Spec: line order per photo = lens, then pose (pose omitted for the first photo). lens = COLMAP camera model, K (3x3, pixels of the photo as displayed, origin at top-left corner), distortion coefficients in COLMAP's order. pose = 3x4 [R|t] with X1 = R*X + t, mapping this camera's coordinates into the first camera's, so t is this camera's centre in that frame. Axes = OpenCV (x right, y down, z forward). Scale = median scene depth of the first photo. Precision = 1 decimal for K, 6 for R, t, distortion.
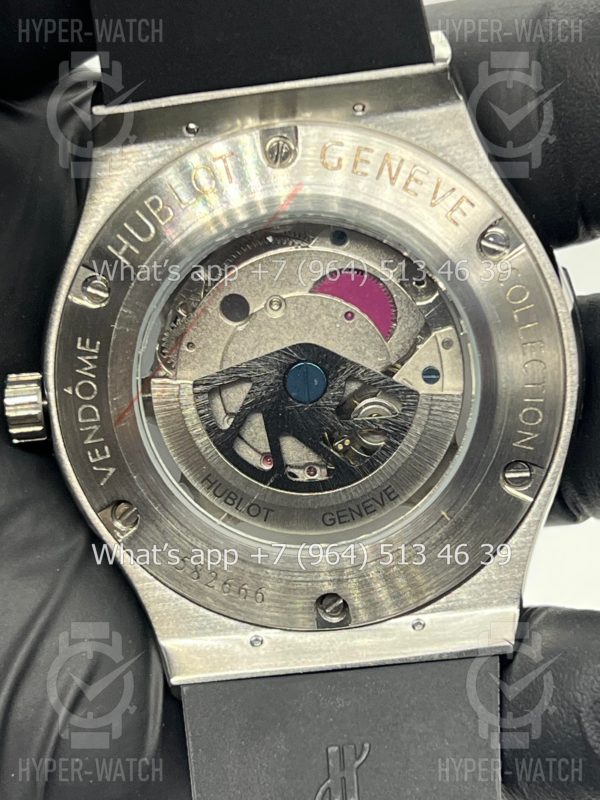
lens RADIAL K [[1952.8, 0, 300.0], [0, 1952.8, 400.0], [0, 0, 1]] dist [0.202731, 0.586912]
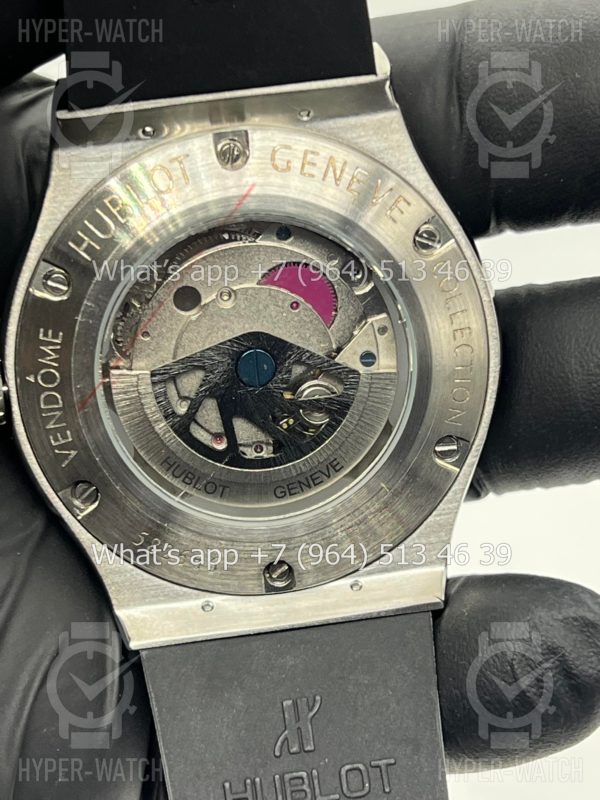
lens RADIAL K [[1952.8, 0, 300.0], [0, 1952.8, 400.0], [0, 0, 1]] dist [0.202731, 0.586912]
pose [[0.983684, -0.020775, 0.178700, -0.166082], [0.012045, 0.998687, 0.049800, -0.044624], [-0.179500, -0.046835, 0.982642, -0.066785]]
